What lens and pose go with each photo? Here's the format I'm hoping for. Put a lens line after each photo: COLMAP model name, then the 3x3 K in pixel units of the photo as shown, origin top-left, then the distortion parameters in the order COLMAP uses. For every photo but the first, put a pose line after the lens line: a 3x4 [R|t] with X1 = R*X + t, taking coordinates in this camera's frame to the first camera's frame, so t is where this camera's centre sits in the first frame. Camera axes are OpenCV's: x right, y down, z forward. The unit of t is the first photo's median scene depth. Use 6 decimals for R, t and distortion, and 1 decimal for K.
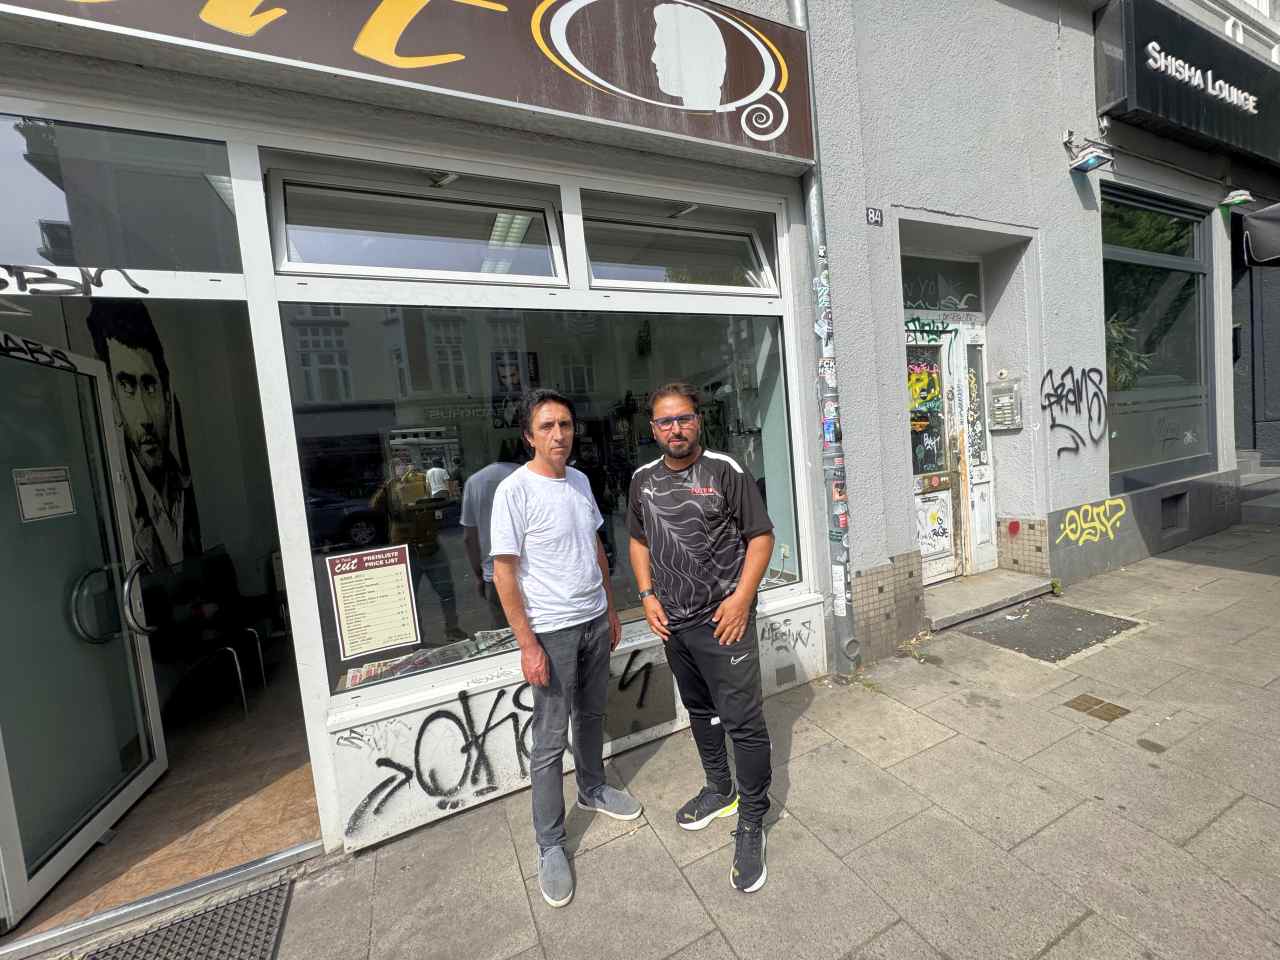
lens RADIAL K [[510.9, 0, 640.0], [0, 510.9, 480.0], [0, 0, 1]] dist [-0.003123, 0.000410]
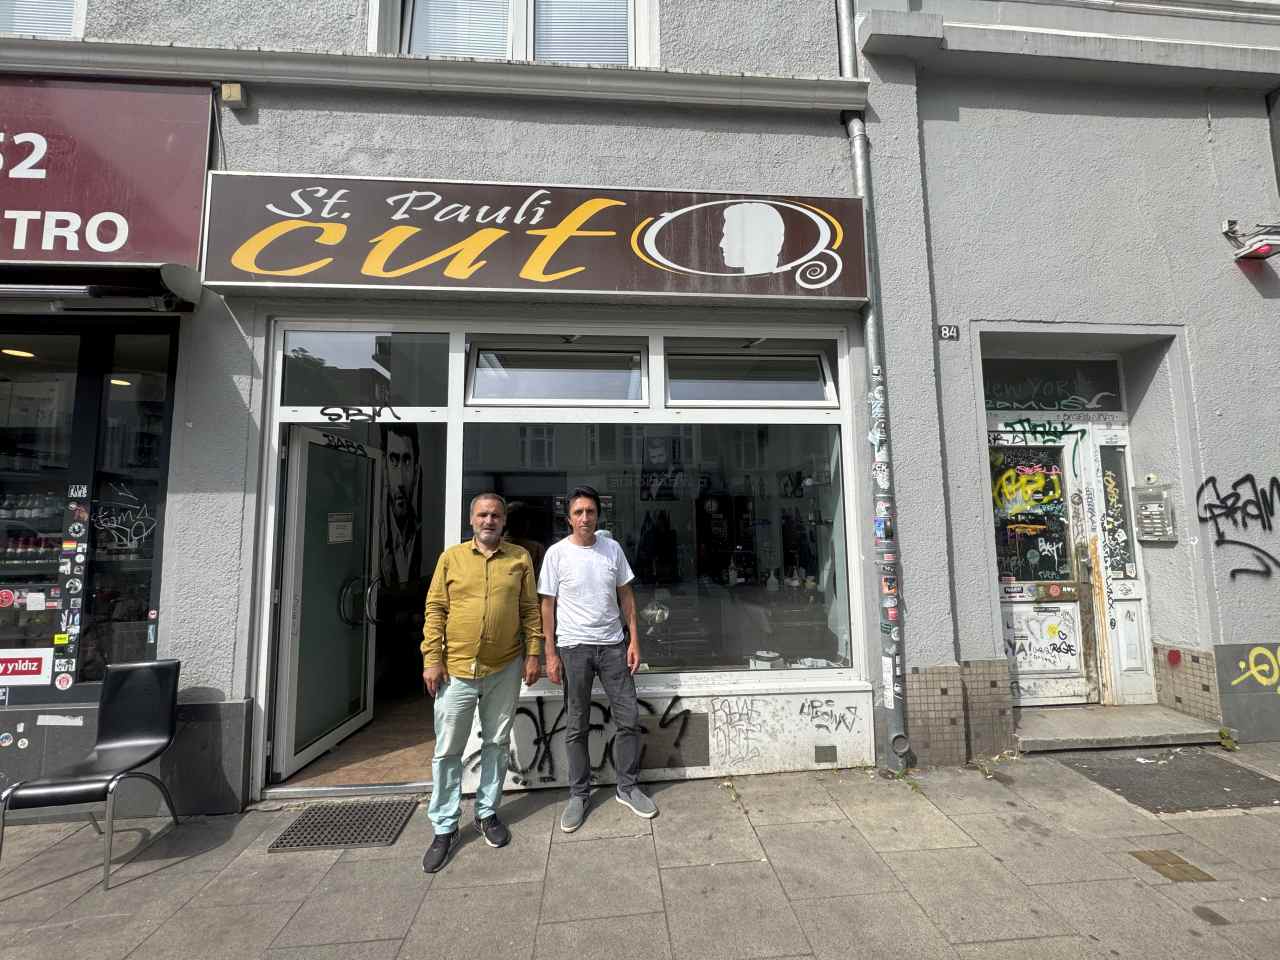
lens RADIAL K [[510.9, 0, 640.0], [0, 510.9, 480.0], [0, 0, 1]] dist [-0.003123, 0.000410]
pose [[0.935342, 0.048807, -0.350361, 0.263101], [-0.096112, 0.988241, -0.118919, -0.018300], [0.340437, 0.144904, 0.929035, -0.196777]]
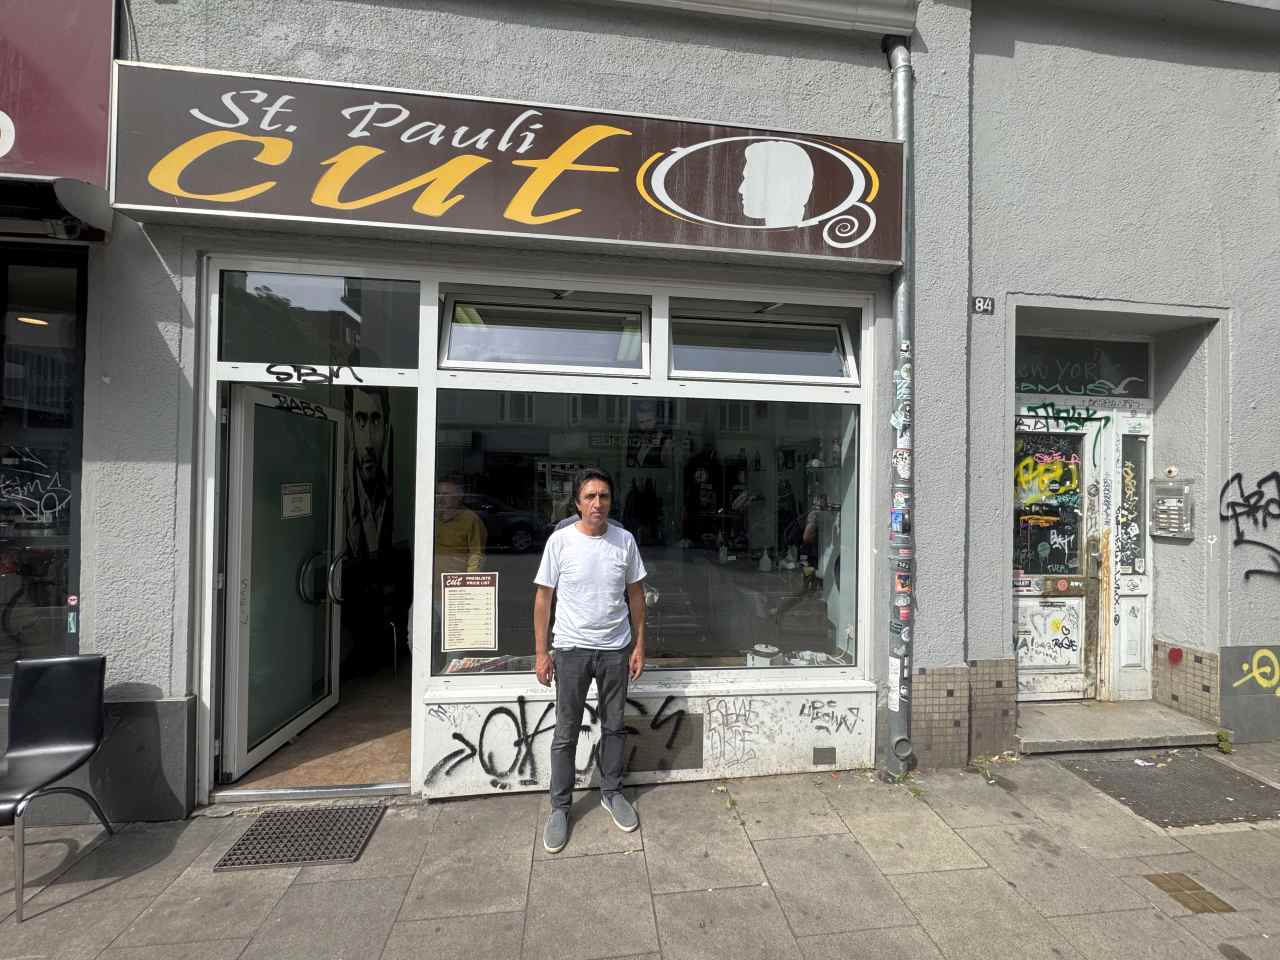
lens RADIAL K [[510.9, 0, 640.0], [0, 510.9, 480.0], [0, 0, 1]] dist [-0.003123, 0.000410]
pose [[0.946122, 0.105933, -0.305991, 0.188034], [-0.123788, 0.991523, -0.039490, -0.072458], [0.299213, 0.075240, 0.951215, -0.106117]]
